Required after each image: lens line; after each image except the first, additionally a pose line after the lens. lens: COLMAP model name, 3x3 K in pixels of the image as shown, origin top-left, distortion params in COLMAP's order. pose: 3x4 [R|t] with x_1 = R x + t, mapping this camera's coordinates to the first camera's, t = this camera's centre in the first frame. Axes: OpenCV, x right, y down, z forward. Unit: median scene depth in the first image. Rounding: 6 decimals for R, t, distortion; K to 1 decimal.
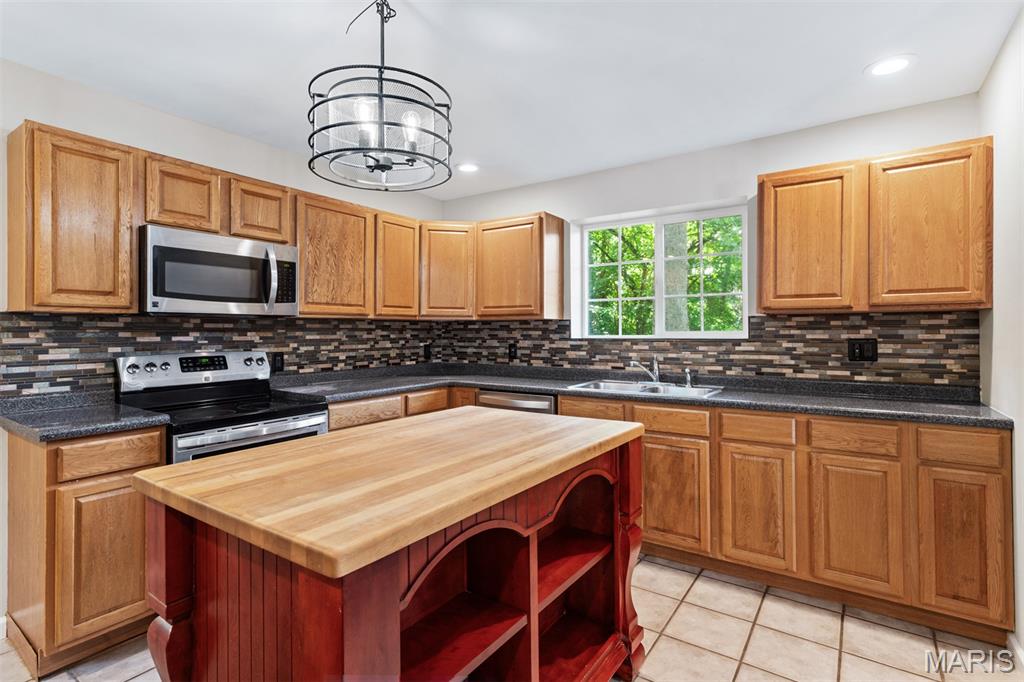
lens RADIAL K [[493.0, 0, 511.5], [0, 493.0, 323.8], [0, 0, 1]] dist [0.003648, 0.001374]
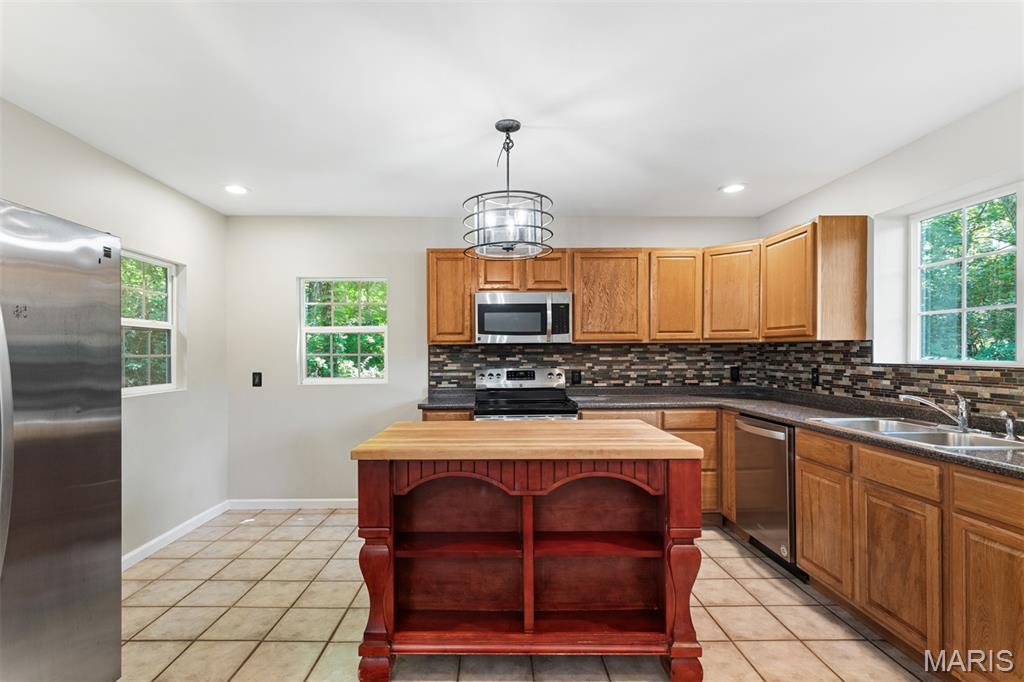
lens RADIAL K [[493.0, 0, 497.4], [0, 493.0, 351.1], [0, 0, 1]] dist [0.003648, 0.001374]
pose [[0.582902, -0.002720, -0.812538, 0.514658], [0.014833, 0.999863, 0.007295, -0.006294], [0.812407, -0.016305, 0.582863, 0.044777]]
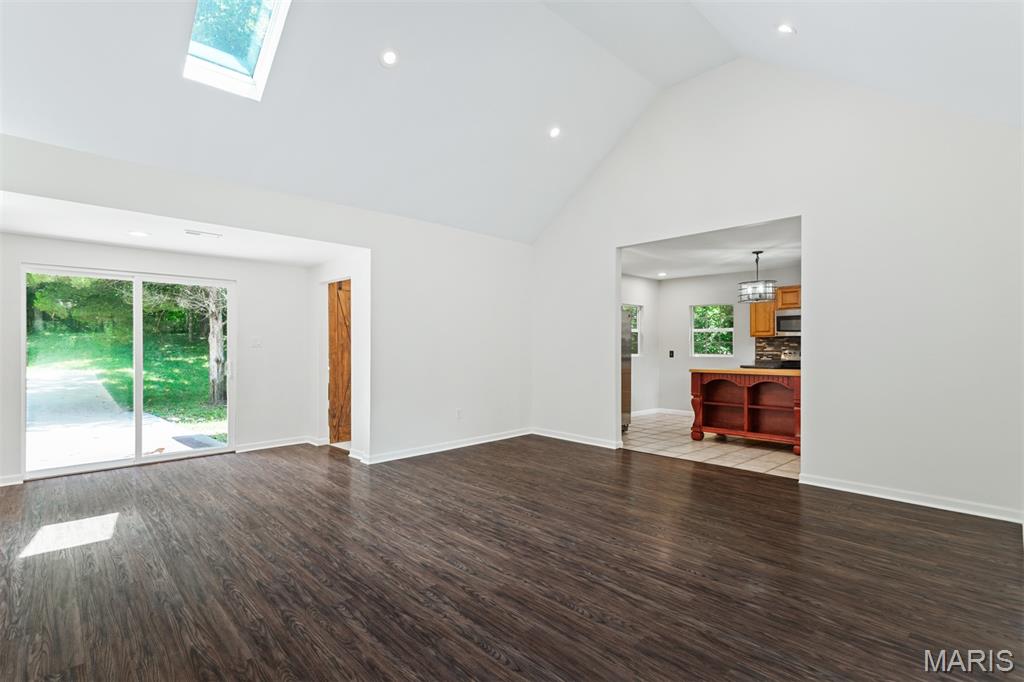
lens RADIAL K [[493.0, 0, 497.9], [0, 493.0, 343.8], [0, 0, 1]] dist [0.003648, 0.001374]
pose [[-0.209980, -0.002472, -0.977703, 2.153522], [0.016607, 0.999844, -0.006095, 0.011289], [0.977565, -0.017517, -0.209906, -0.100677]]
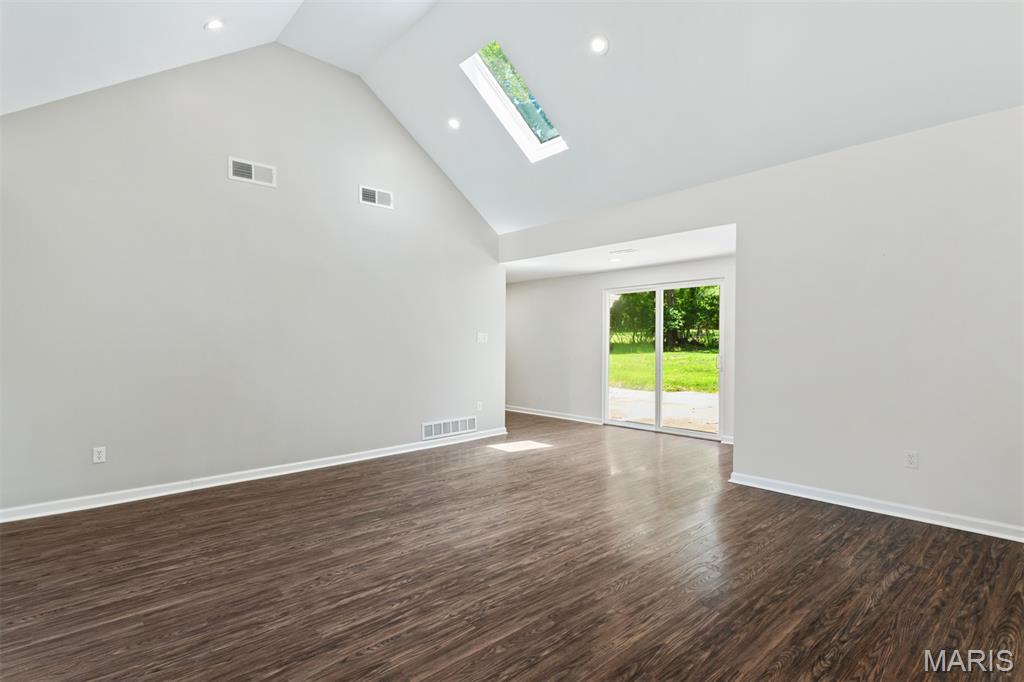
lens RADIAL K [[493.0, 0, 497.8], [0, 493.0, 345.1], [0, 0, 1]] dist [0.003648, 0.001374]
pose [[-0.969444, 0.004167, 0.245277, 0.905334], [0.002900, 0.999981, -0.005524, 0.020936], [-0.245296, -0.004644, -0.969437, 0.638157]]
